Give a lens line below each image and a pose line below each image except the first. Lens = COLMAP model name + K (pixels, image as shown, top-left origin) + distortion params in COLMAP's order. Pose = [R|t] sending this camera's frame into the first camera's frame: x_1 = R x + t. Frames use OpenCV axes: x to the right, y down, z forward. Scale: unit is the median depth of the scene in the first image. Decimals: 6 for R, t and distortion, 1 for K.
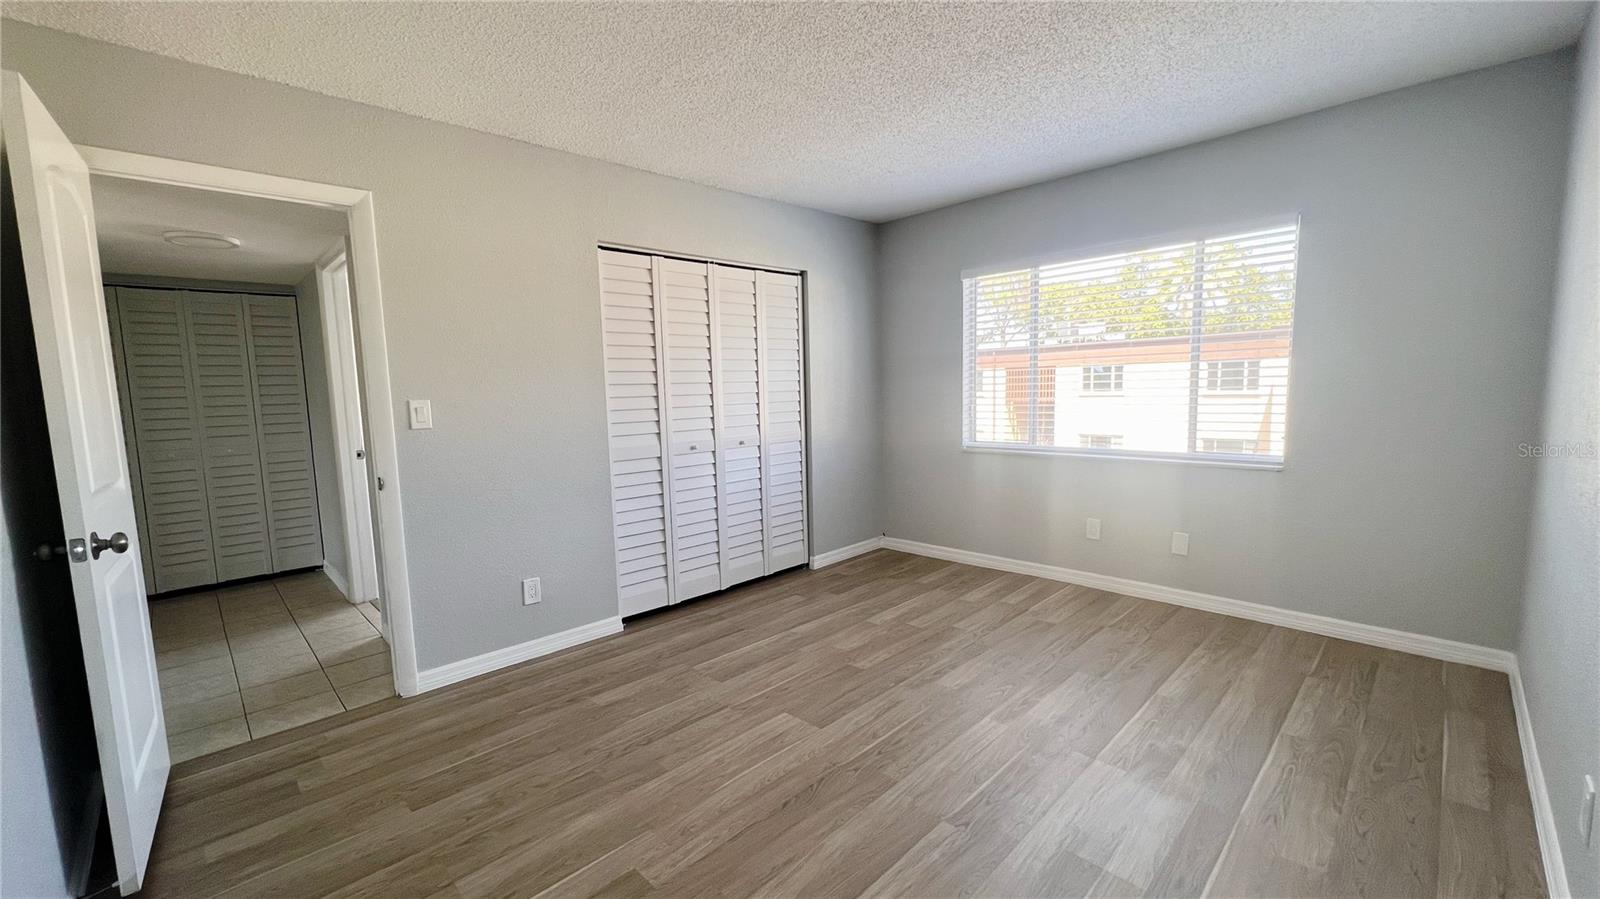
lens RADIAL K [[638.8, 0, 797.6], [0, 638.8, 454.3], [0, 0, 1]] dist [-0.001292, 0.000038]
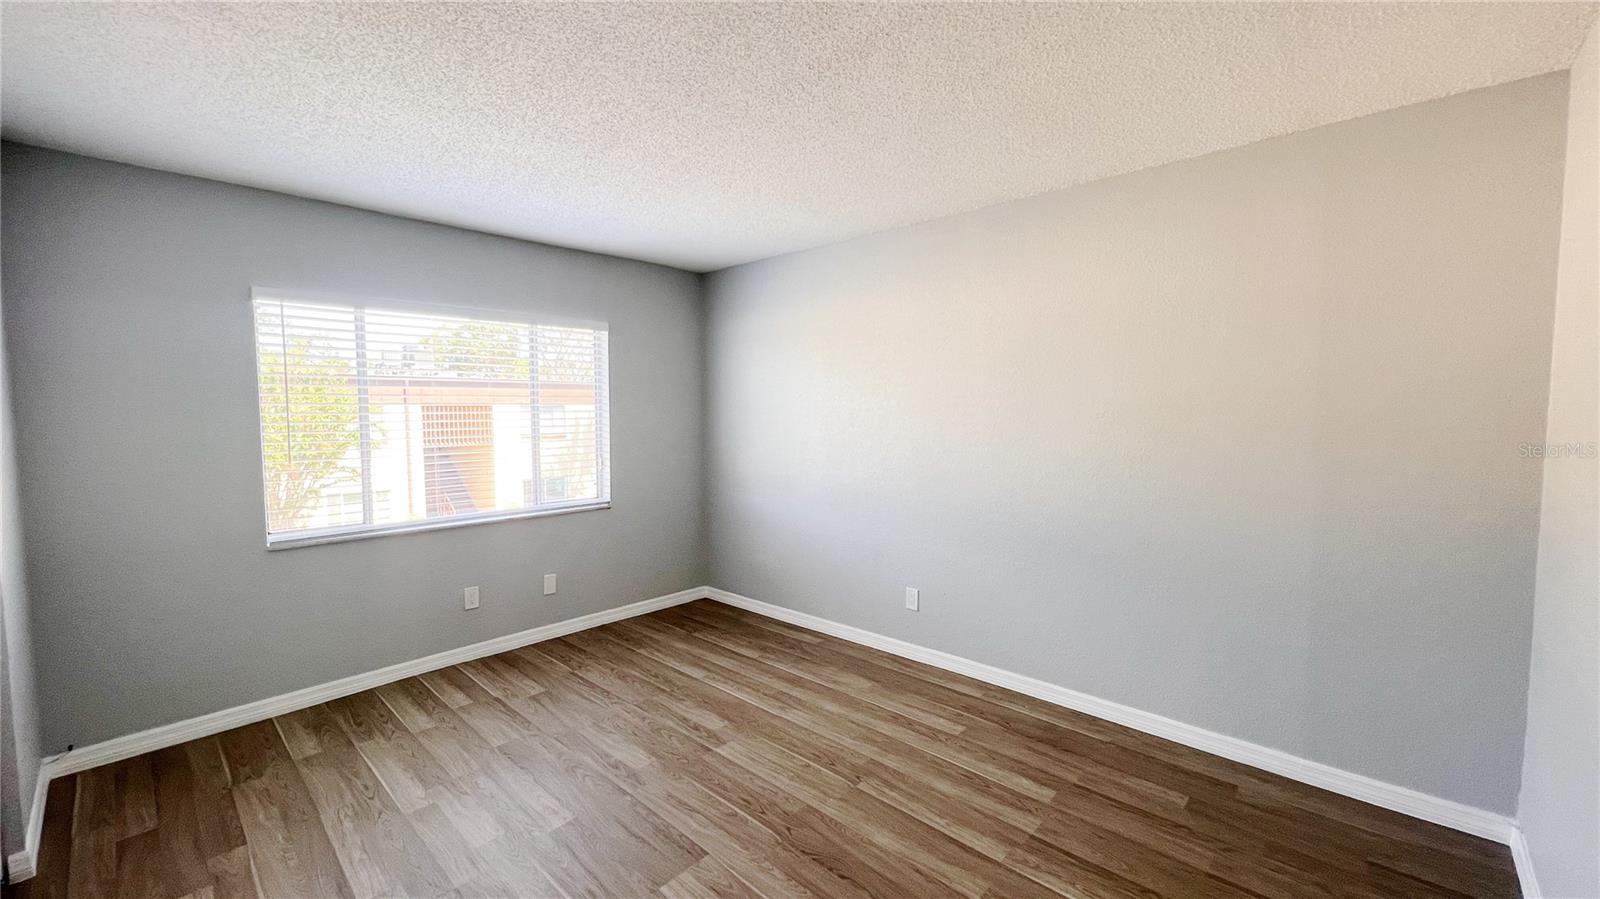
lens RADIAL K [[638.8, 0, 797.6], [0, 638.8, 454.3], [0, 0, 1]] dist [-0.001292, 0.000038]
pose [[-0.044973, -0.039546, 0.998205, -0.588113], [0.116494, 0.992191, 0.044556, -0.095929], [-0.992173, 0.118289, -0.040015, 0.616890]]
